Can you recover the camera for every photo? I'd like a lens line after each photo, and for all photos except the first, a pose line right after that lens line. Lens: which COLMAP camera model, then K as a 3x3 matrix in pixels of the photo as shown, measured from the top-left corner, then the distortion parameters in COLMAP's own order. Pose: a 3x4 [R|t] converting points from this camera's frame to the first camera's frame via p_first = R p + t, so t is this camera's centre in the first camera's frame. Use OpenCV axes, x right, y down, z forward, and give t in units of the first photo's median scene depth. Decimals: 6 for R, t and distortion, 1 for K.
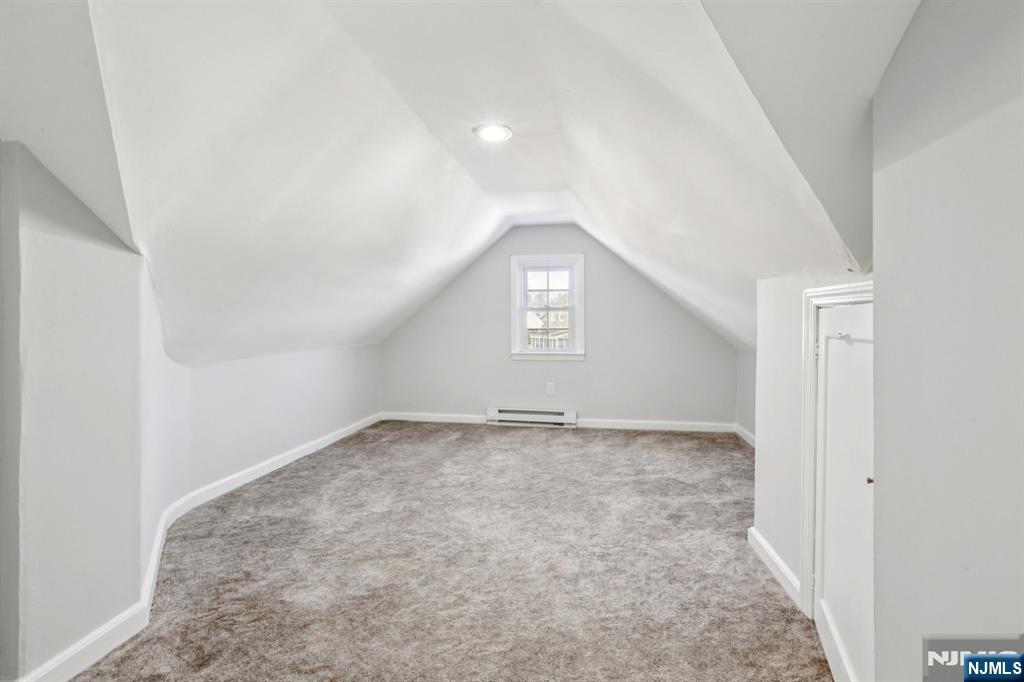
lens RADIAL K [[464.4, 0, 512.7], [0, 464.4, 334.6], [0, 0, 1]] dist [0.000086, -0.000531]
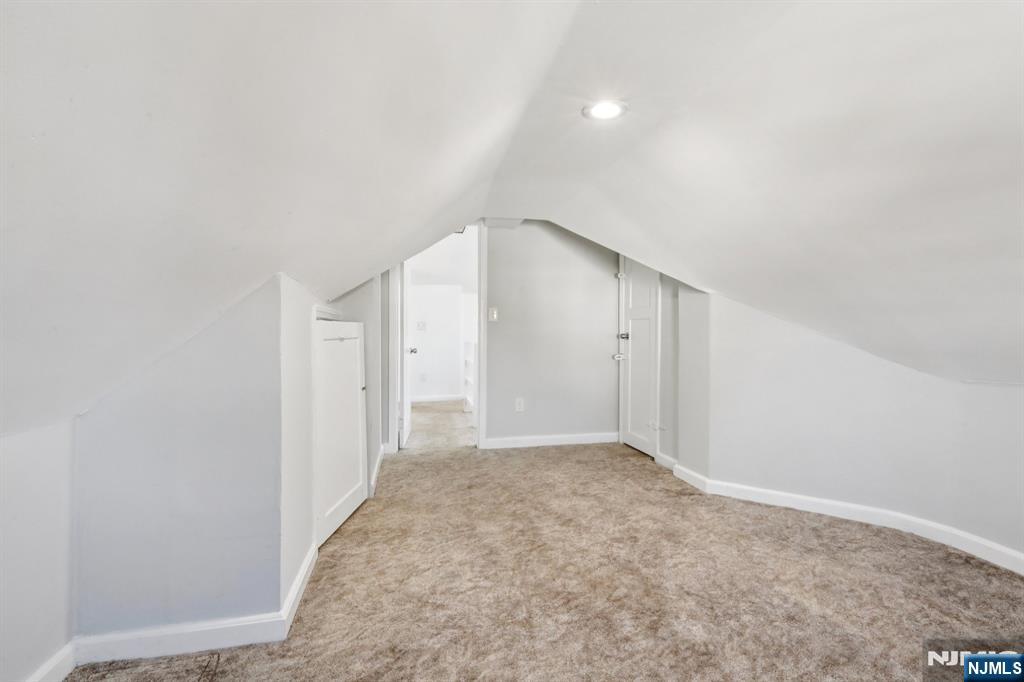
lens RADIAL K [[464.4, 0, 513.0], [0, 464.4, 337.6], [0, 0, 1]] dist [0.000086, -0.000531]
pose [[-0.935553, 0.009013, -0.353072, 0.396967], [-0.001538, 0.999561, 0.029592, -0.032154], [0.353184, 0.028228, -0.935128, 1.678013]]
